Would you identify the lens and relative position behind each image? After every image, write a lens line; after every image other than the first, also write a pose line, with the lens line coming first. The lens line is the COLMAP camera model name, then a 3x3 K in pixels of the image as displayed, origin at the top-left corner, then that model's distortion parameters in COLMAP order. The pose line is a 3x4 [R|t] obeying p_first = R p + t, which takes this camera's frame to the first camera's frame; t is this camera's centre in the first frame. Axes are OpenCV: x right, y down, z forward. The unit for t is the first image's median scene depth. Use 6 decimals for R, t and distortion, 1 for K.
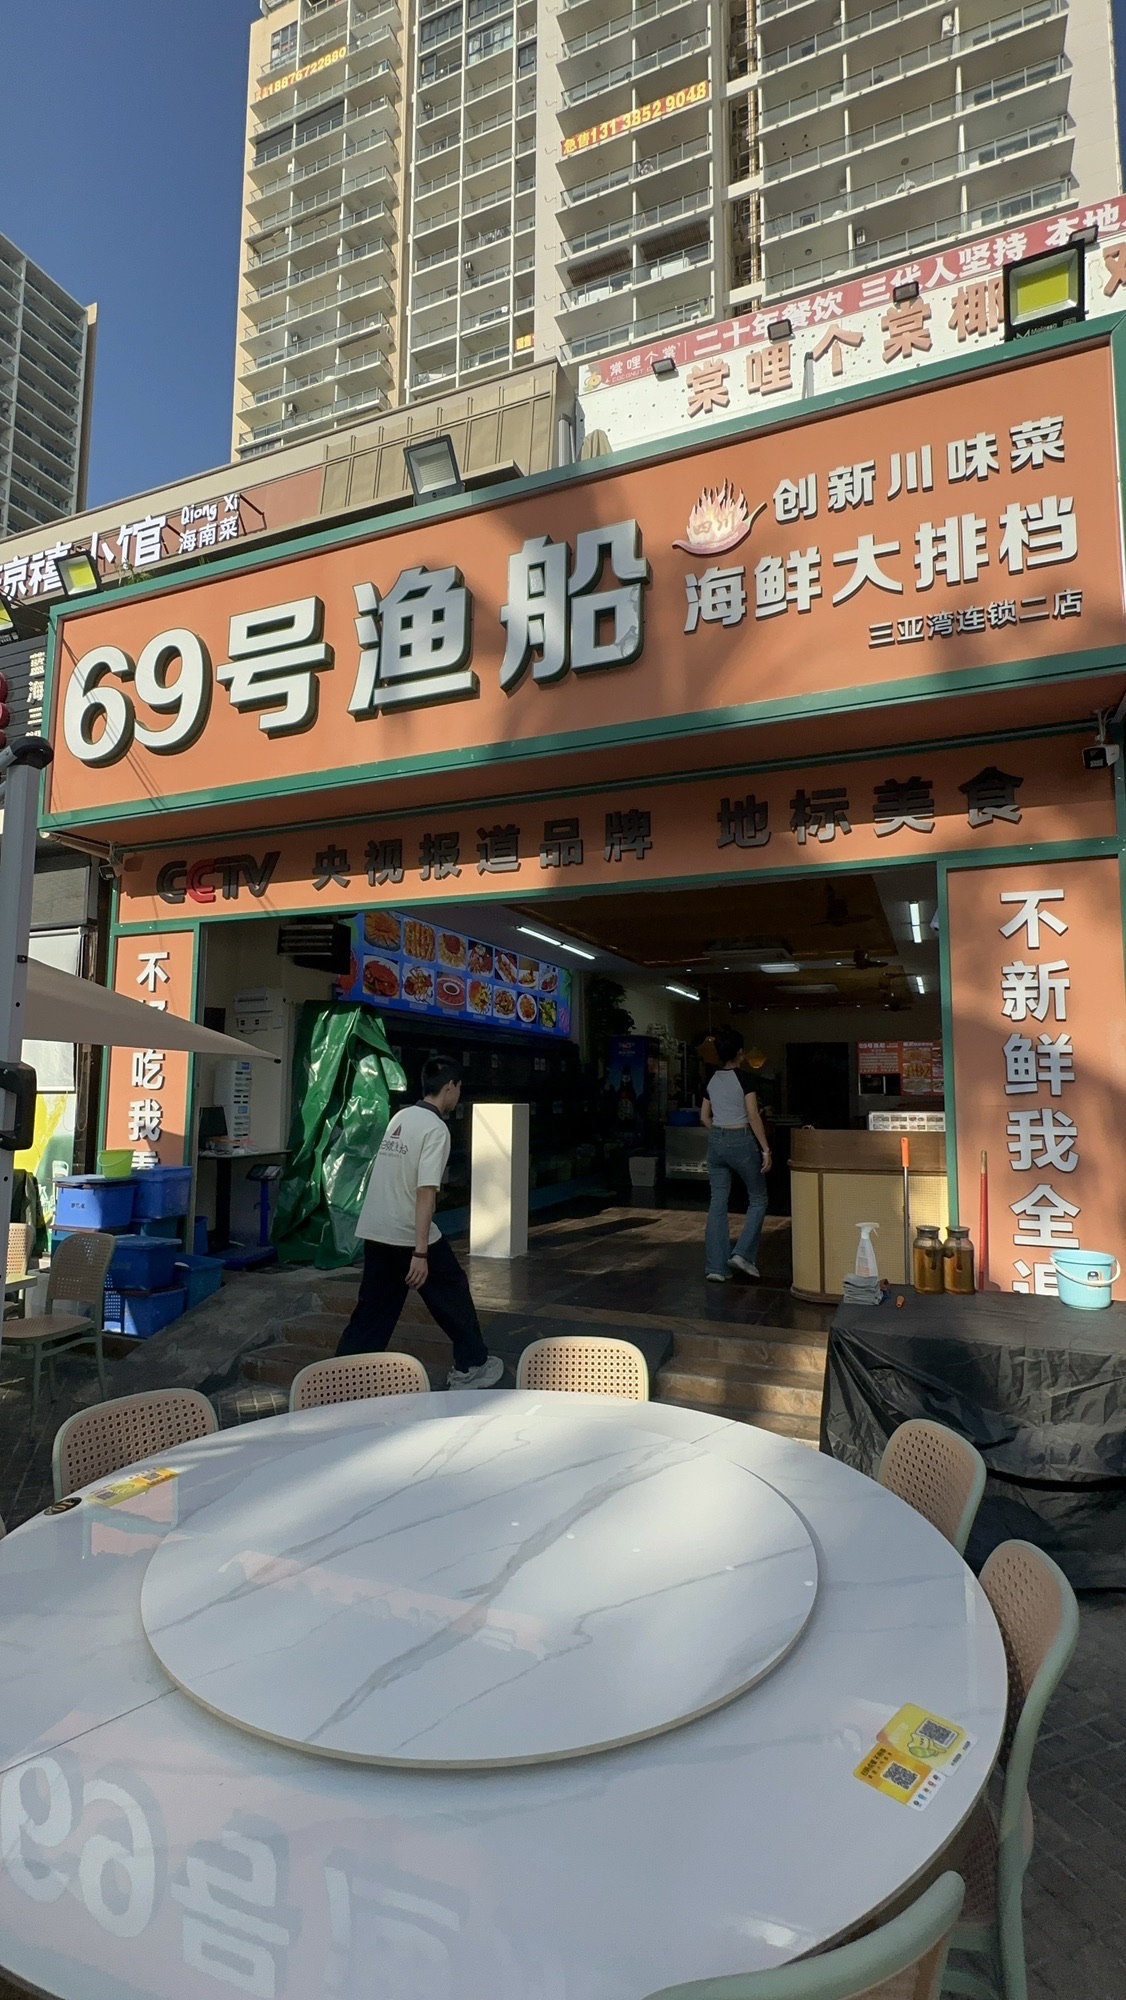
lens RADIAL K [[939.2, 0, 552.4], [0, 939.2, 993.1], [0, 0, 1]] dist [0.000160, 0.001838]
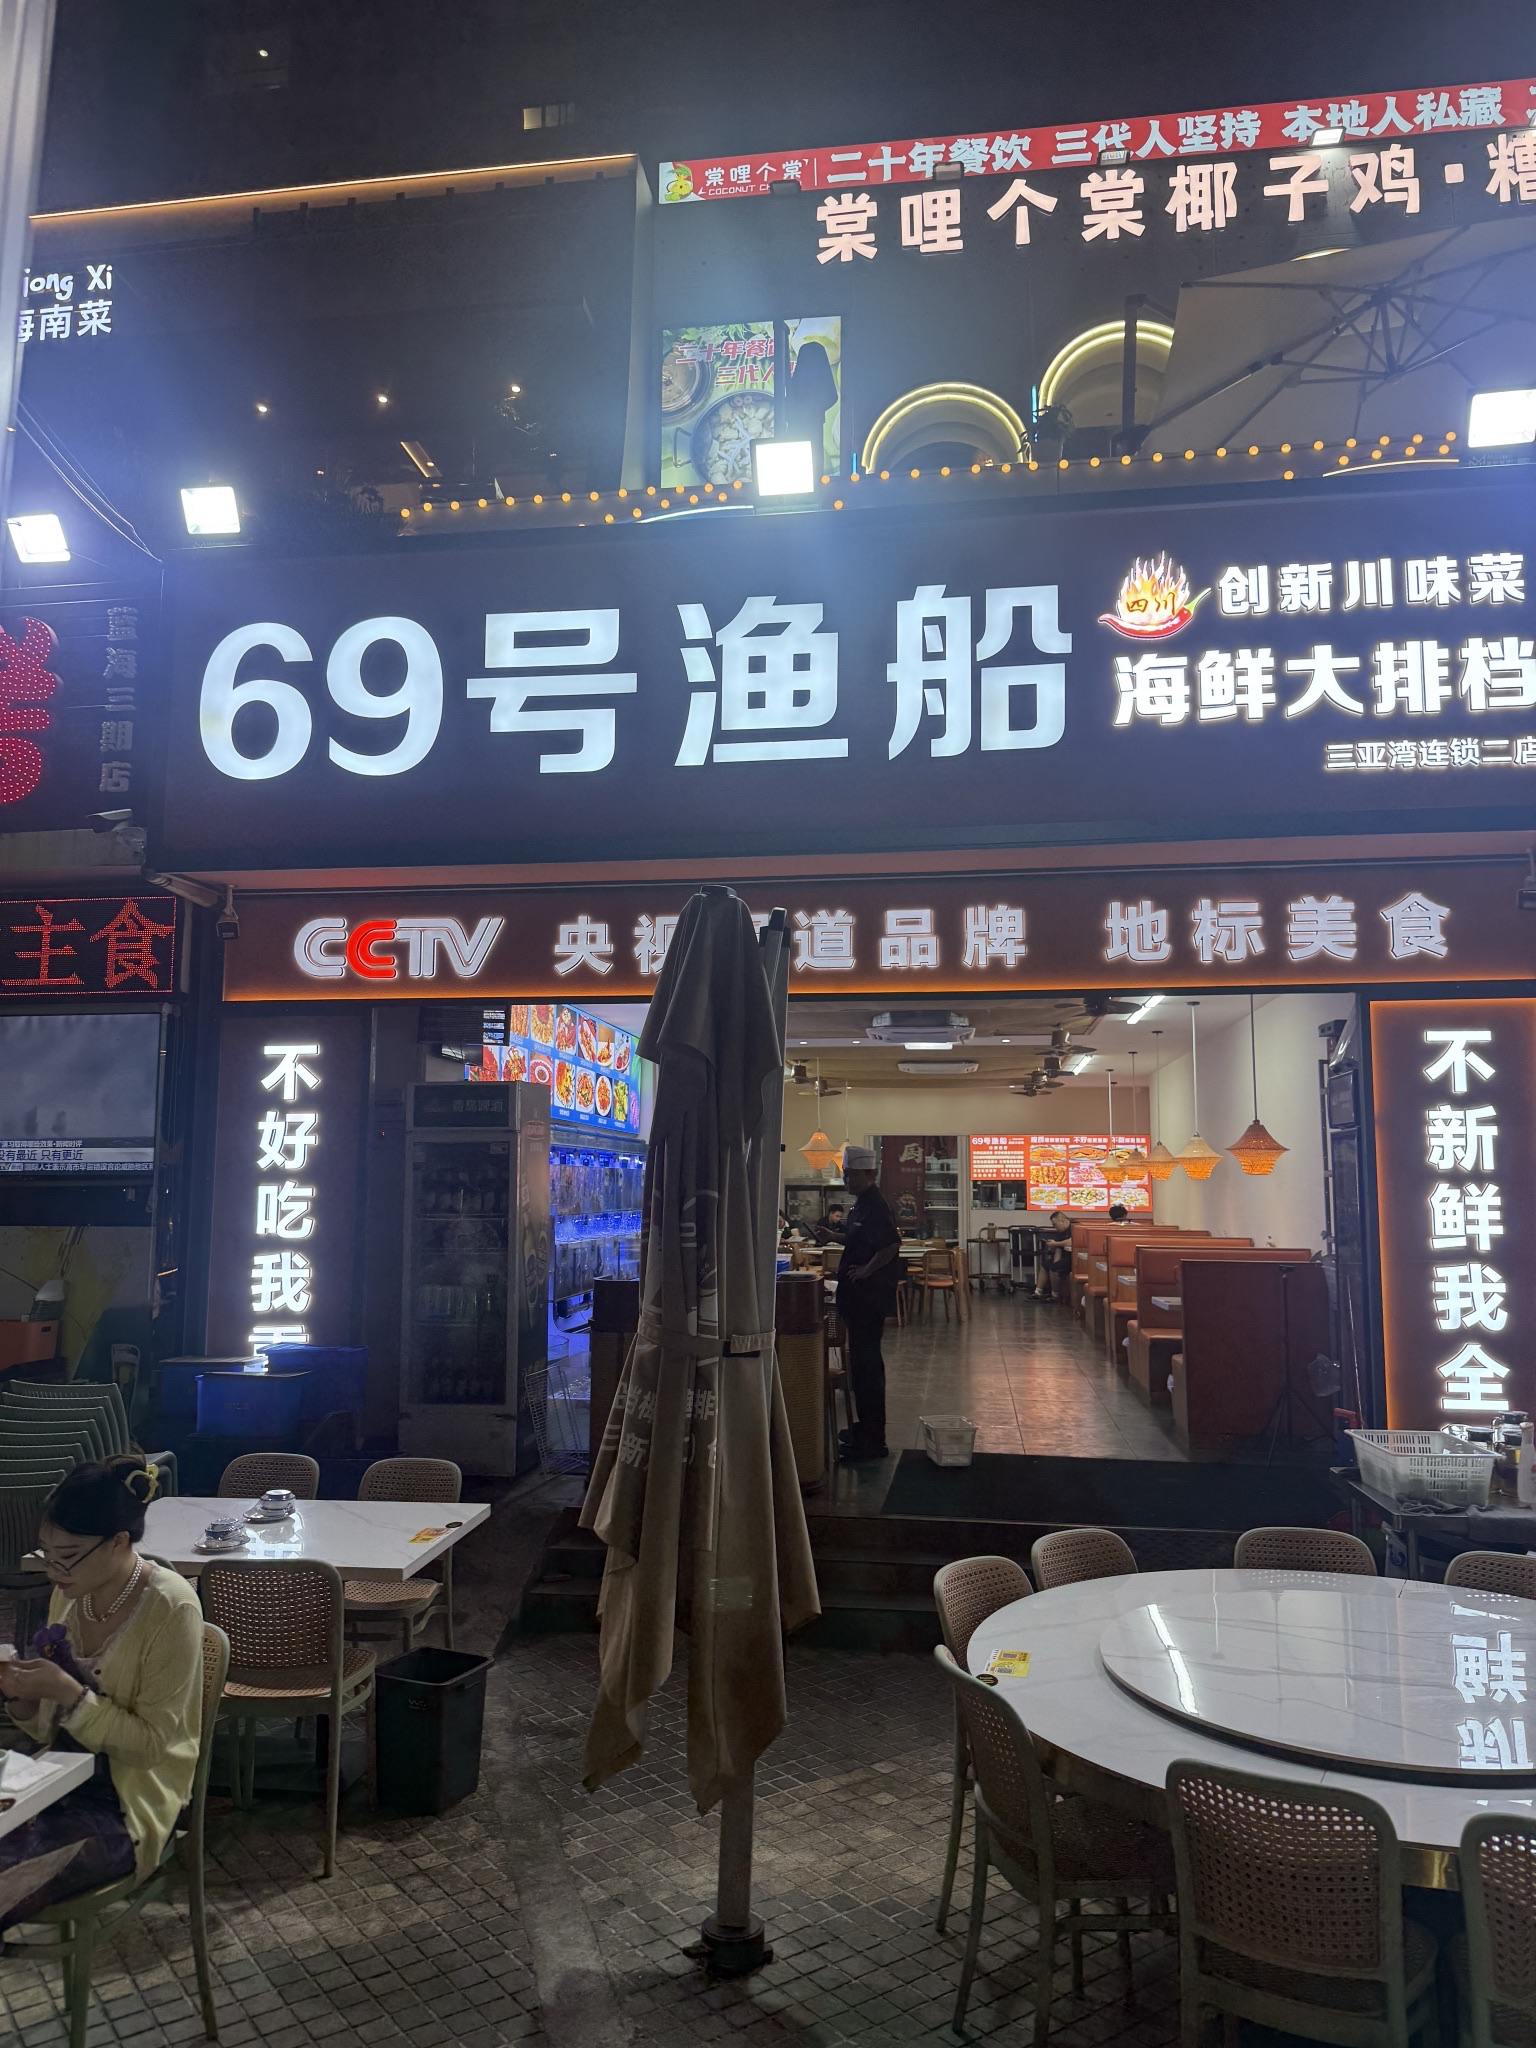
lens RADIAL K [[1481.7, 0, 748.8], [0, 1481.7, 1029.7], [0, 0, 1]] dist [0.035925, -0.043380]
pose [[0.968353, 0.024514, 0.248379, -0.505467], [-0.024188, 0.999698, -0.004361, -0.080518], [-0.248411, -0.001785, 0.968653, -0.249473]]
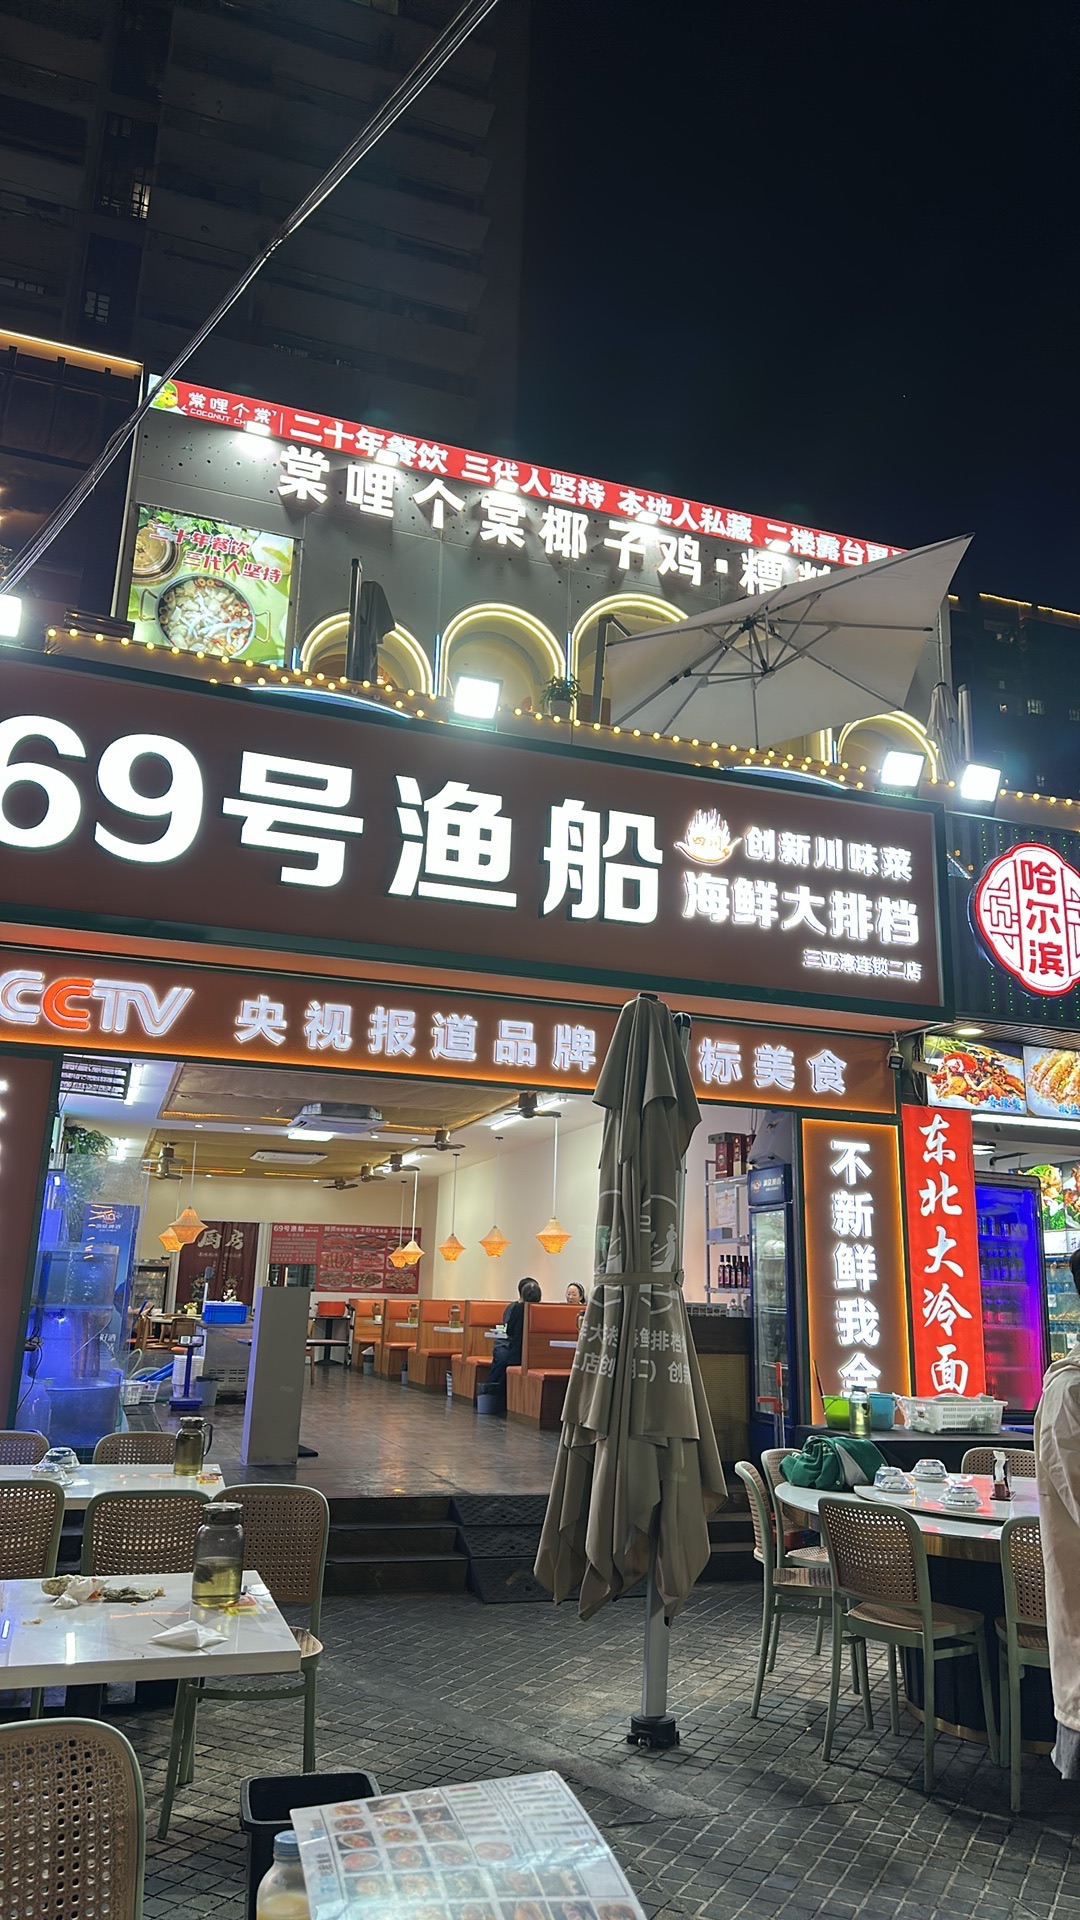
lens RADIAL K [[1330.5, 0, 550.5], [0, 1330.5, 951.9], [0, 0, 1]] dist [0.096560, -0.005547]
pose [[0.751912, 0.188565, 0.631721, -1.103781], [-0.096070, 0.979334, -0.177978, 0.012427], [-0.652226, 0.073134, 0.754489, -0.256495]]
